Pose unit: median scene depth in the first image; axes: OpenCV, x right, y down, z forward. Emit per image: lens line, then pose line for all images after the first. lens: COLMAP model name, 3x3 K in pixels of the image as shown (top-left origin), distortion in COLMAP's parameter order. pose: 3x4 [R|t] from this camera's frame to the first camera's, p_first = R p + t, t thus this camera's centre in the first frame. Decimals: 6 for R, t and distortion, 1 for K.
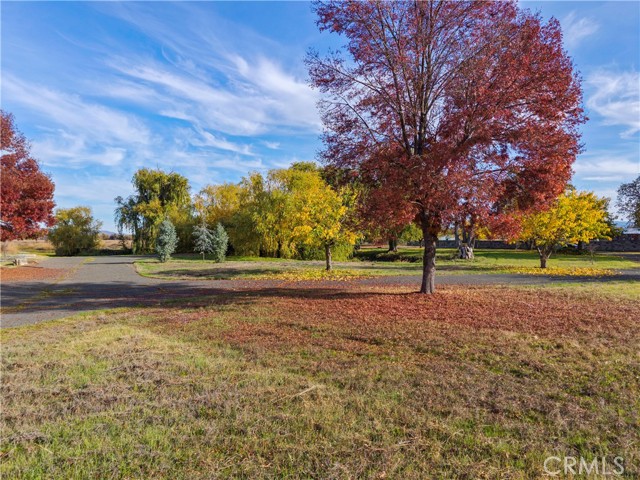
lens RADIAL K [[426.4, 0, 324.1], [0, 426.4, 230.2], [0, 0, 1]] dist [0.014068, -0.017460]
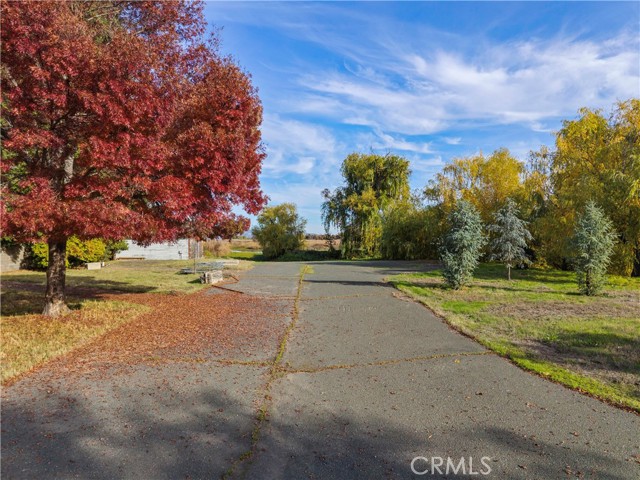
lens RADIAL K [[426.4, 0, 318.0], [0, 426.4, 239.9], [0, 0, 1]] dist [0.014068, -0.017460]
pose [[0.908892, 0.001405, -0.417029, -0.139778], [0.008107, 0.999746, 0.021035, 0.004539], [0.416953, -0.022499, 0.908650, 0.219218]]
